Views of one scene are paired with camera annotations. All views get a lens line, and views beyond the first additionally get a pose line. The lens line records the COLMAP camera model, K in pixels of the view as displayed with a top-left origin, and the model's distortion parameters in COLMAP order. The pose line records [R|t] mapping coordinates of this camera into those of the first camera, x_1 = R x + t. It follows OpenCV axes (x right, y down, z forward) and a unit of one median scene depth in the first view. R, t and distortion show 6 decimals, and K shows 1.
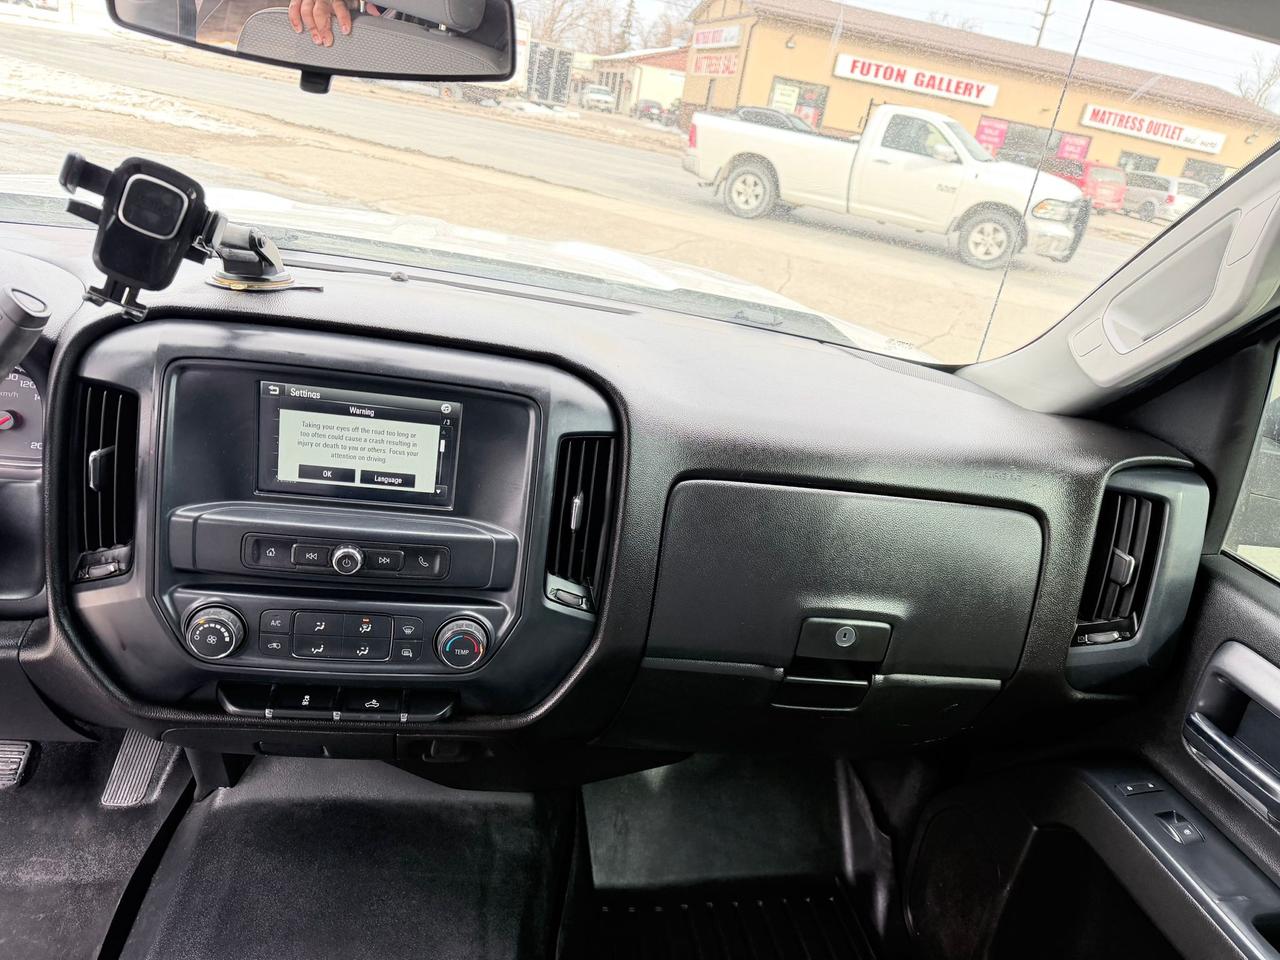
lens RADIAL K [[897.6, 0, 629.5], [0, 897.6, 485.4], [0, 0, 1]] dist [0.053044, -0.060547]
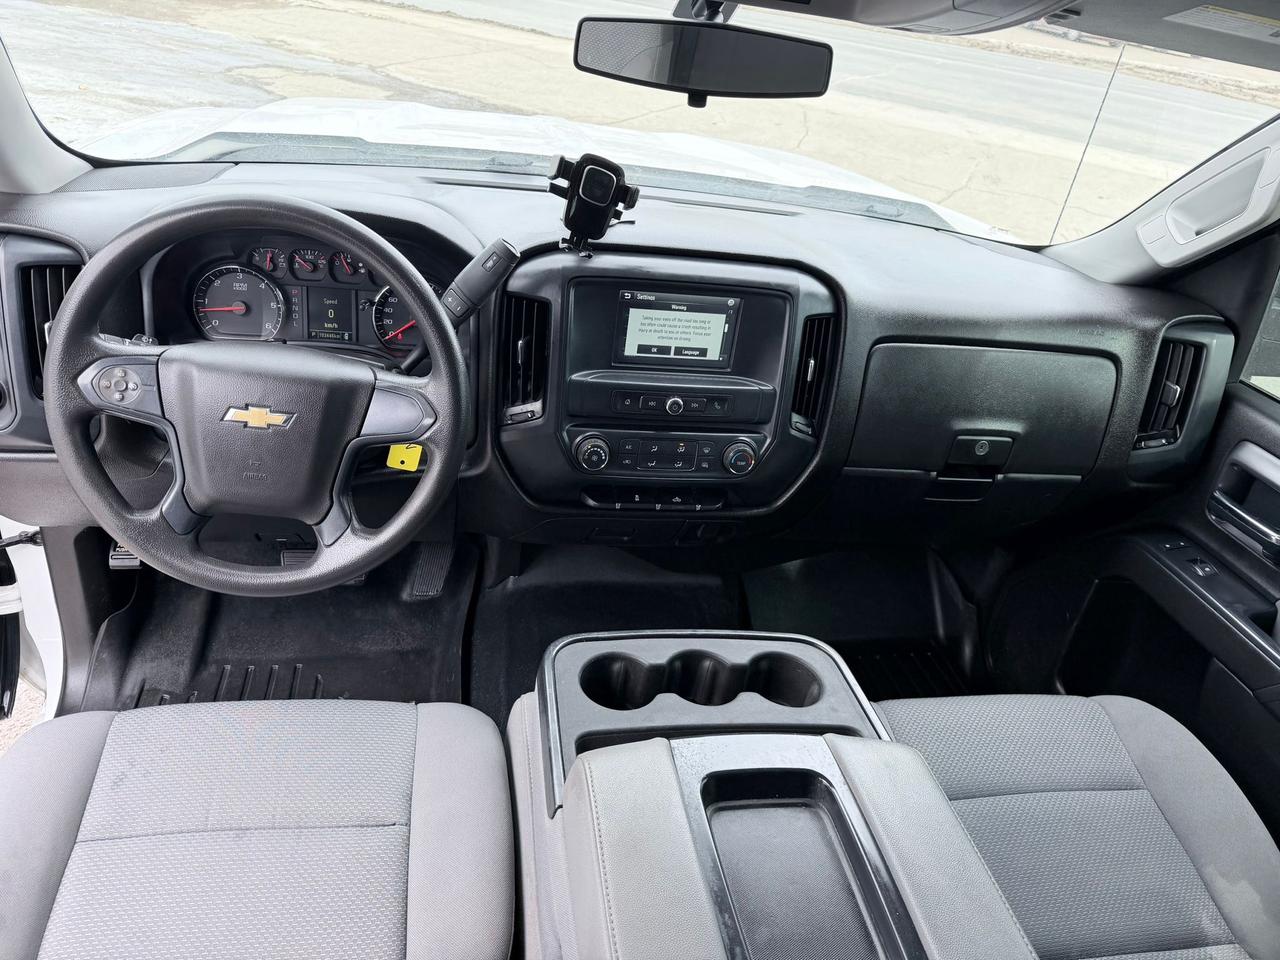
lens RADIAL K [[897.6, 0, 630.4], [0, 897.6, 481.9], [0, 0, 1]] dist [0.053044, -0.060547]
pose [[0.999349, -0.036075, -0.000587, -0.315555], [0.035780, 0.988823, 0.144738, -0.010544], [-0.004641, -0.144665, 0.989470, -0.437149]]
